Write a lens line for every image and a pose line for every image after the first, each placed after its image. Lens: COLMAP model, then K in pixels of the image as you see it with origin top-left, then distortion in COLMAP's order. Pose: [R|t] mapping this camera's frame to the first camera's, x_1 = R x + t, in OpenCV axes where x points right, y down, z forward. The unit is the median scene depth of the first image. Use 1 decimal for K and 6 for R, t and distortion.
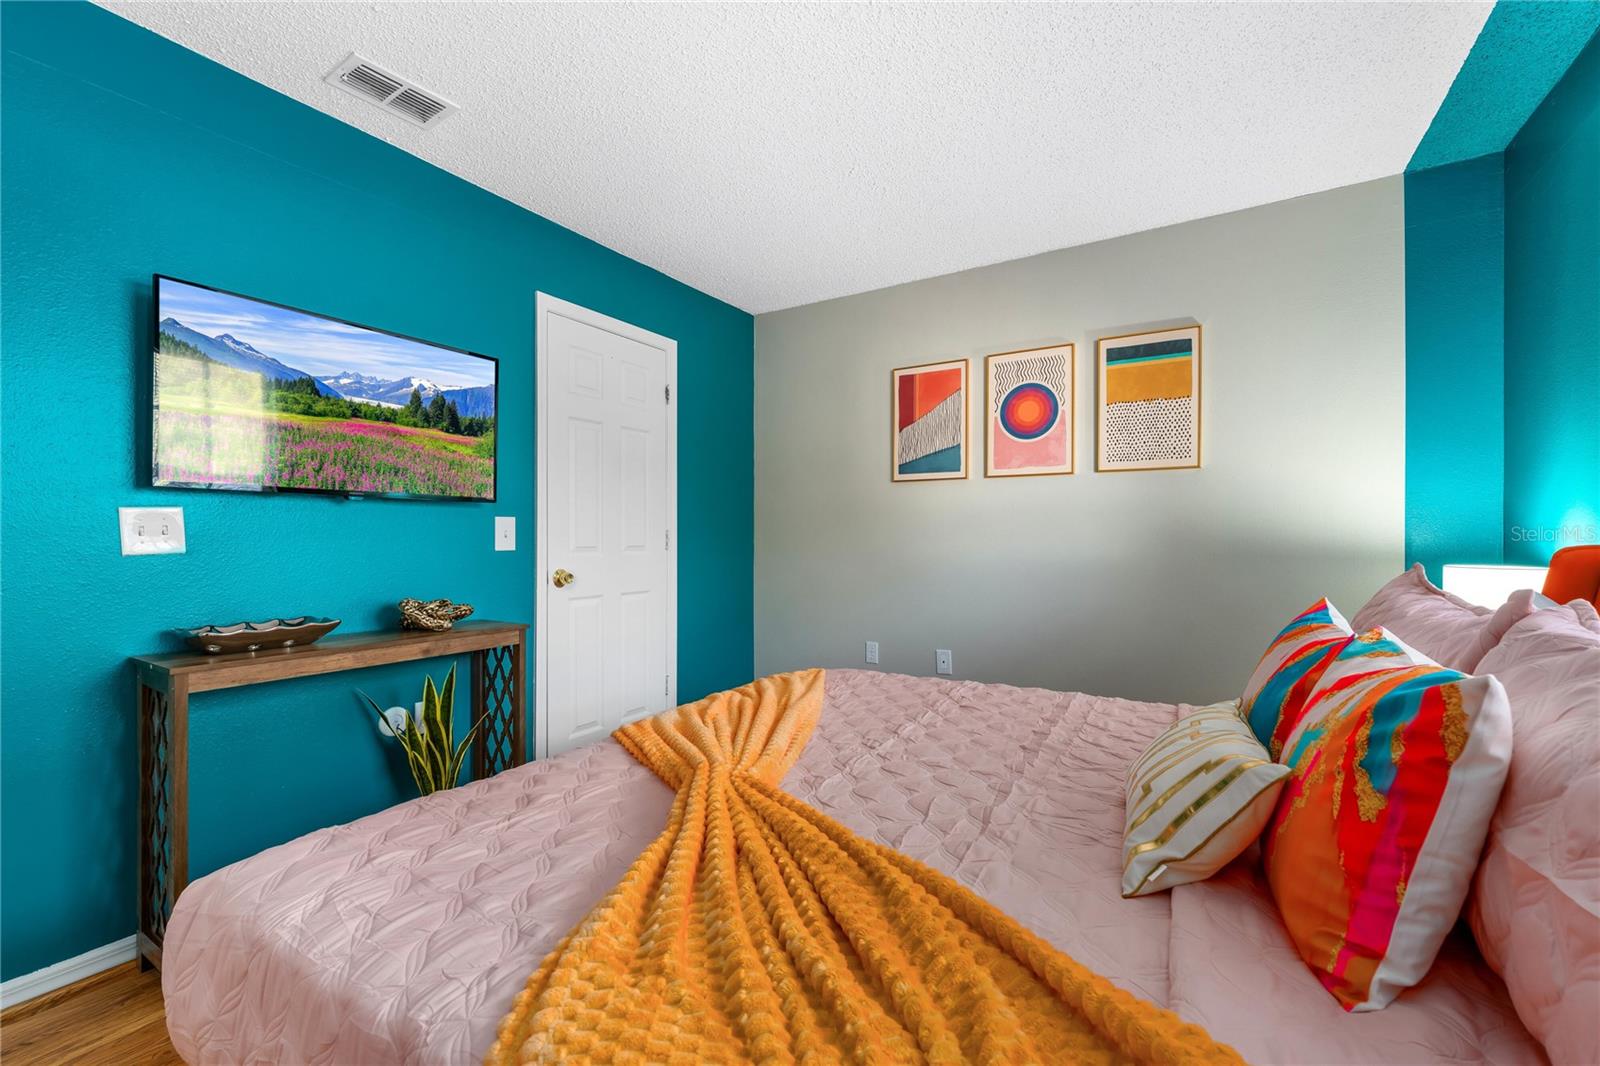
lens RADIAL K [[667.0, 0, 788.2], [0, 667.0, 537.7], [0, 0, 1]] dist [-0.003460, -0.000121]
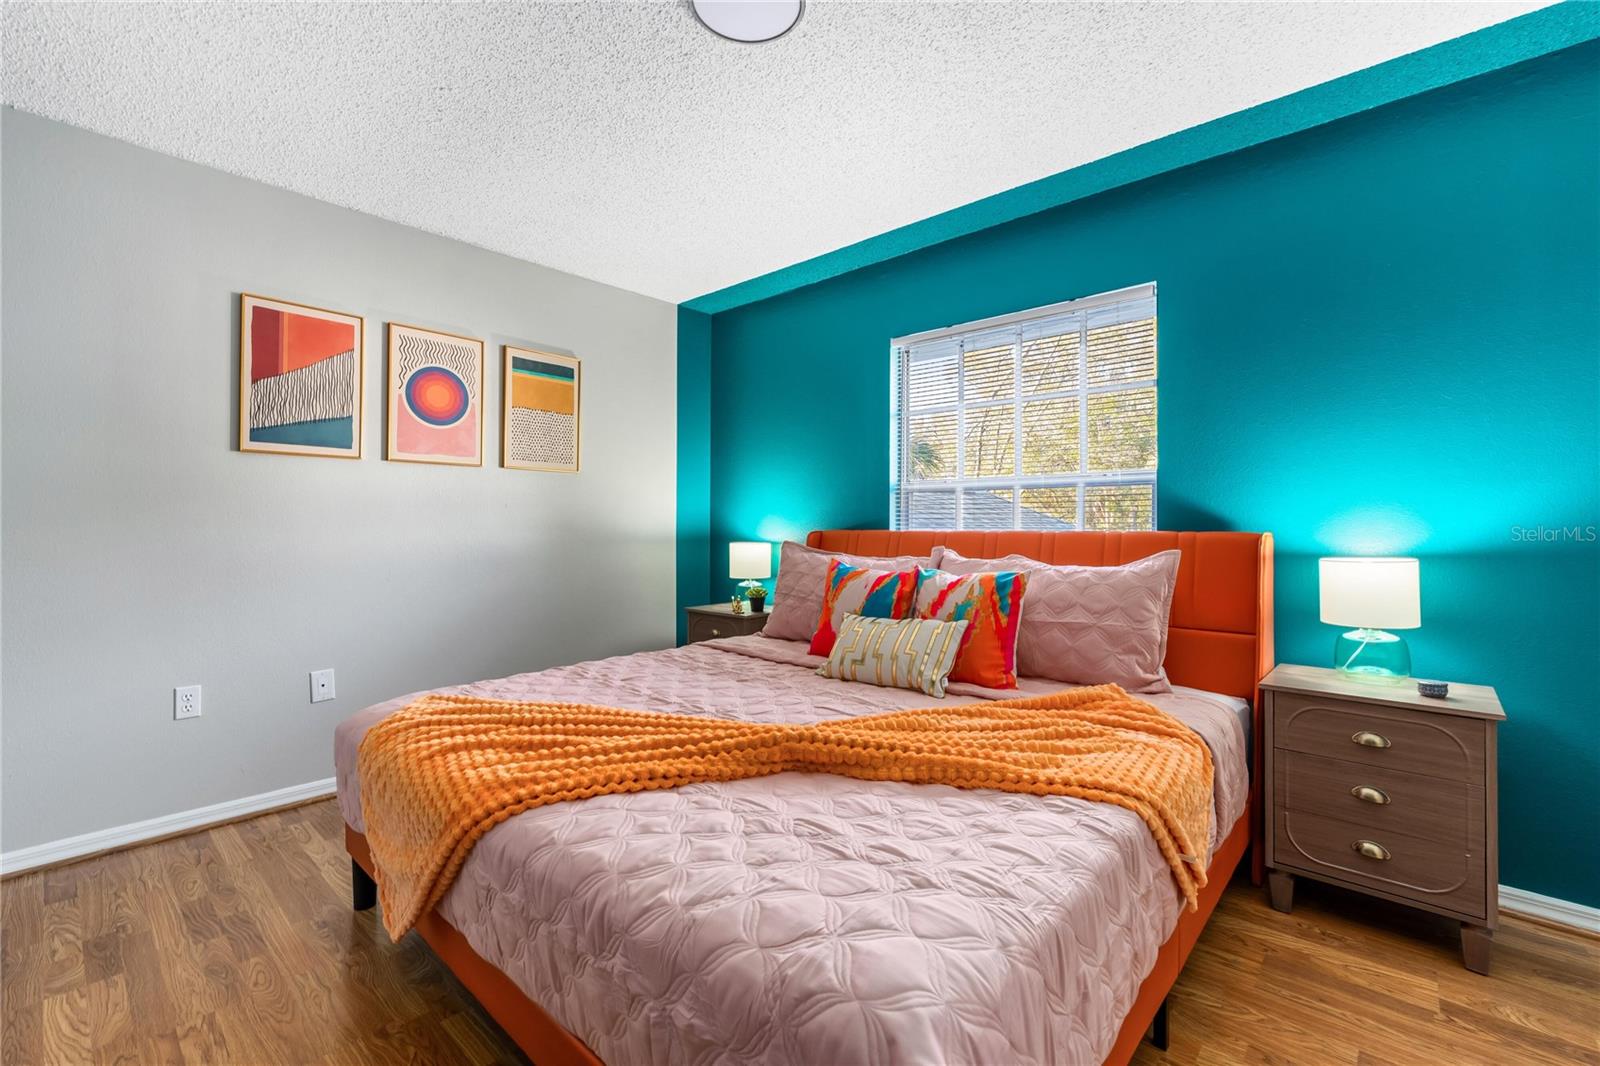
lens RADIAL K [[667.0, 0, 790.4], [0, 667.0, 521.3], [0, 0, 1]] dist [-0.003460, -0.000121]
pose [[0.172636, 0.005679, 0.984969, -0.474366], [0.005243, 0.999964, -0.006685, -0.000834], [-0.984972, 0.006318, 0.172600, 0.324309]]
